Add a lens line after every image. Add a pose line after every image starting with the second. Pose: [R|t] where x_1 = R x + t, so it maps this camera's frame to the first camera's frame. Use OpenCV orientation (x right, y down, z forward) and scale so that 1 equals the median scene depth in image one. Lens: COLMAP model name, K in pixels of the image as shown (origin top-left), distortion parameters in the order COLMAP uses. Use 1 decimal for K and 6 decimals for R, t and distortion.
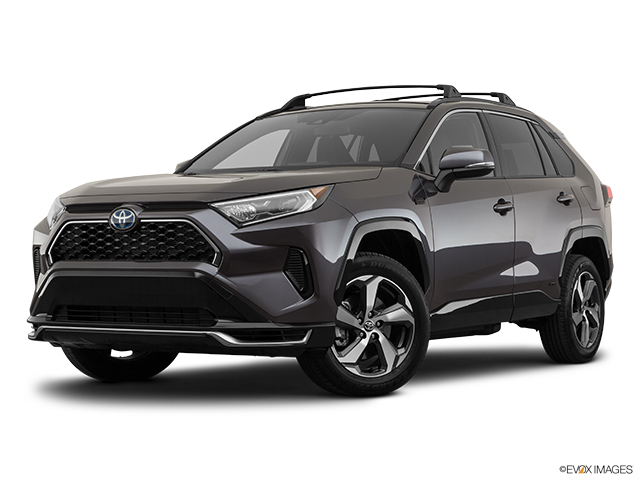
lens RADIAL K [[1434.3, 0, 320.0], [0, 1434.3, 240.0], [0, 0, 1]] dist [-0.312214, 0.086414]
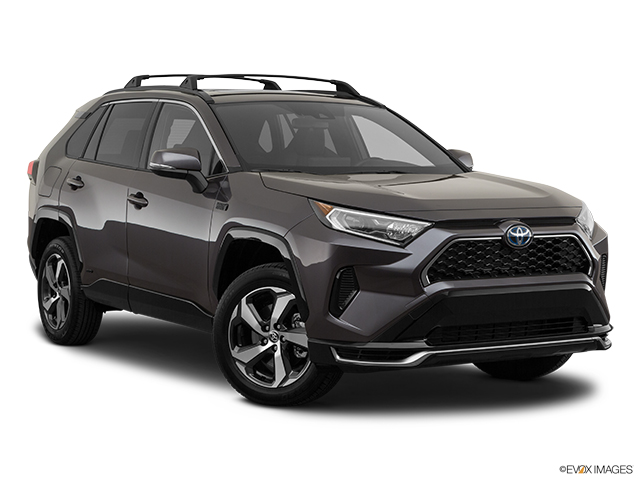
lens RADIAL K [[1434.3, 0, 320.0], [0, 1434.3, 240.0], [0, 0, 1]] dist [-0.312214, 0.086414]
pose [[0.475268, -0.050844, 0.878371, -1.085326], [-0.013519, 0.997789, 0.065071, -0.074881], [-0.879737, -0.042800, 0.473529, 0.647826]]
